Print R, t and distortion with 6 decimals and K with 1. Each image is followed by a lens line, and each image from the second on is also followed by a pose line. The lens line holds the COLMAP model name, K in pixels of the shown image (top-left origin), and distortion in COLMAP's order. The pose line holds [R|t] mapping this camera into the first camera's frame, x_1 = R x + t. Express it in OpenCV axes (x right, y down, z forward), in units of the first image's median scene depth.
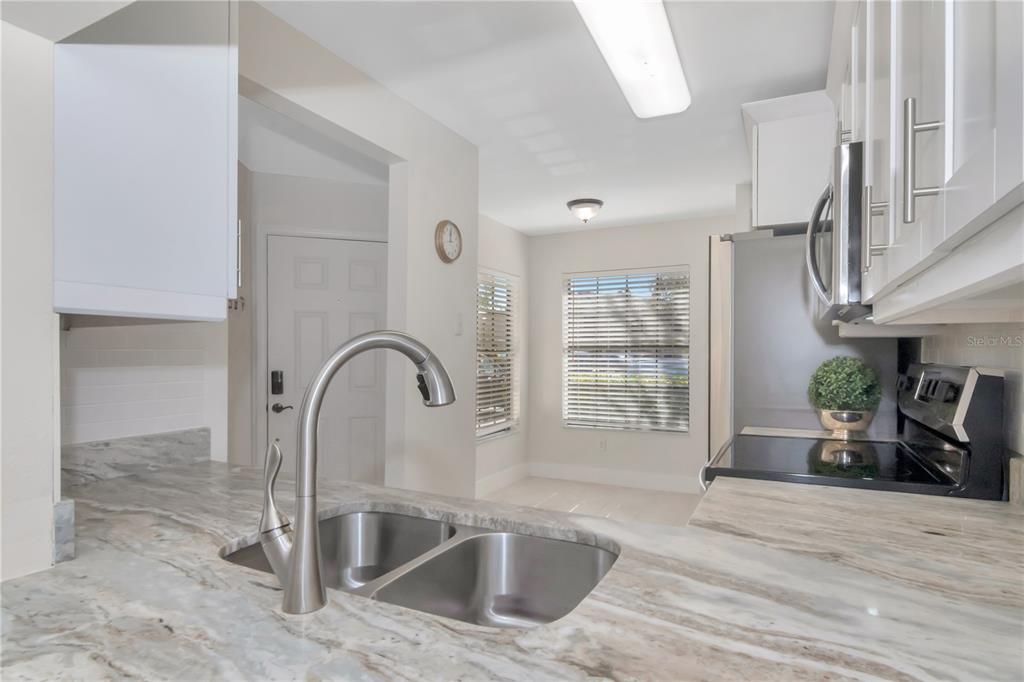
lens RADIAL K [[544.6, 0, 533.3], [0, 544.6, 359.5], [0, 0, 1]] dist [0.000060, 0.000403]
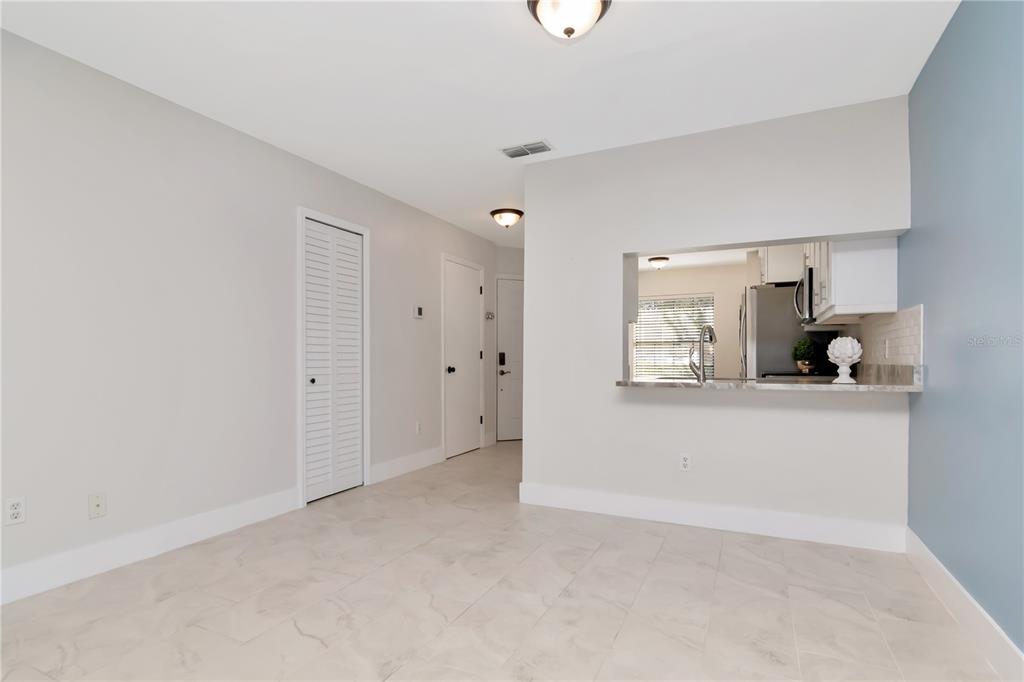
lens RADIAL K [[499.4, 0, 534.7], [0, 499.4, 356.7], [0, 0, 1]] dist [-0.000367, -0.003736]
pose [[0.999568, -0.000255, 0.029397, -0.668829], [0.000713, 0.999879, -0.015551, 0.100718], [-0.029389, 0.015566, 0.999447, -1.126428]]
